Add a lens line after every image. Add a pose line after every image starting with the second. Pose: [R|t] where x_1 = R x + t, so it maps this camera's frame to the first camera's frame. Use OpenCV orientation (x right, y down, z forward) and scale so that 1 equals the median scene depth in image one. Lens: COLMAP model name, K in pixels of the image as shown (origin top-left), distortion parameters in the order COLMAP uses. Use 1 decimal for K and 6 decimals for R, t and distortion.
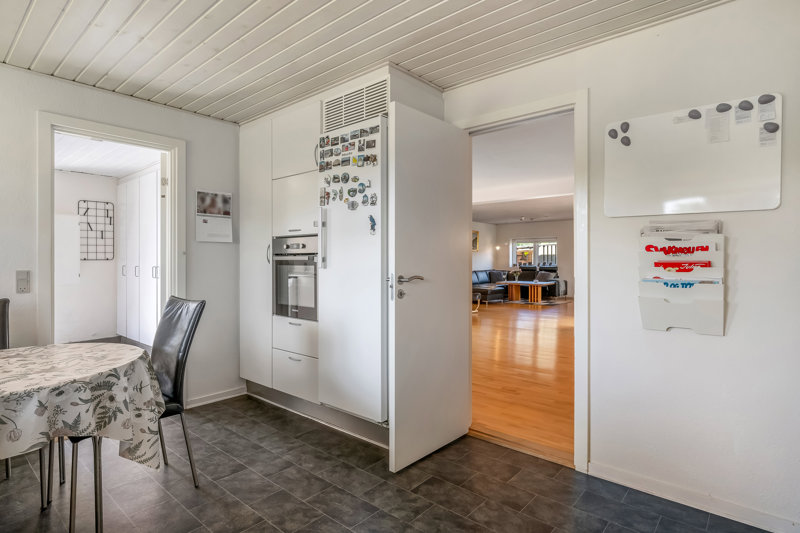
lens RADIAL K [[420.6, 0, 402.3], [0, 420.6, 262.7], [0, 0, 1]] dist [0.001857, -0.000285]
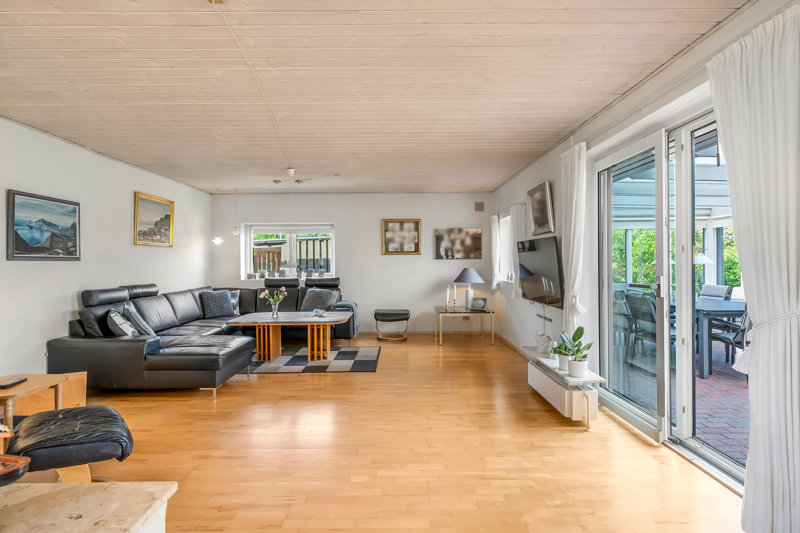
lens RADIAL K [[420.6, 0, 405.7], [0, 420.6, 264.1], [0, 0, 1]] dist [0.001857, -0.000285]
pose [[0.750552, -0.002952, 0.660804, 0.078505], [0.009737, 0.999931, -0.006592, -0.004440], [-0.660739, 0.011381, 0.750529, 0.548469]]
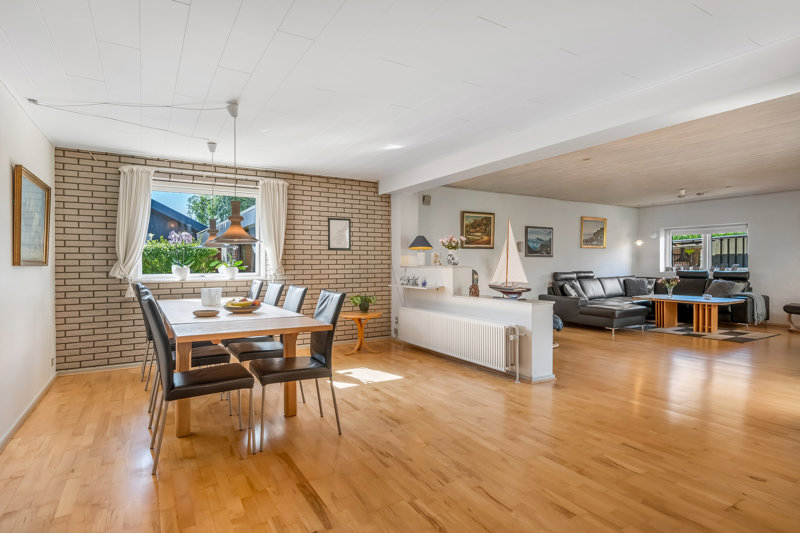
lens RADIAL K [[441.8, 0, 398.0], [0, 441.8, 263.8], [0, 0, 1]] dist [0.001716, 0.000760]
pose [[0.954328, 0.002362, -0.298751, 0.080723], [-0.003711, 0.999985, -0.003949, 0.001745], [0.298737, 0.004877, 0.954323, 0.252055]]
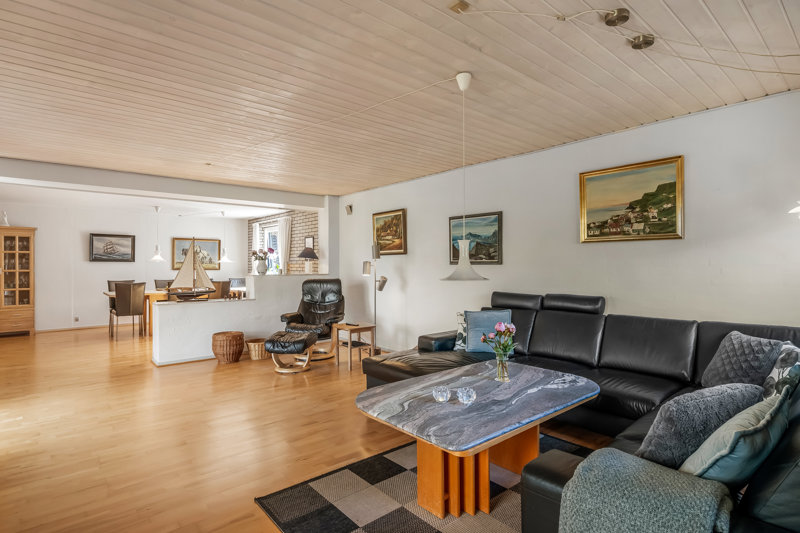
lens RADIAL K [[420.6, 0, 400.6], [0, 420.6, 265.3], [0, 0, 1]] dist [0.001857, -0.000285]
pose [[-0.147053, 0.003145, -0.989124, 0.467744], [-0.007833, 0.999960, 0.004344, -0.011676], [0.989098, 0.008387, -0.147022, 0.927104]]
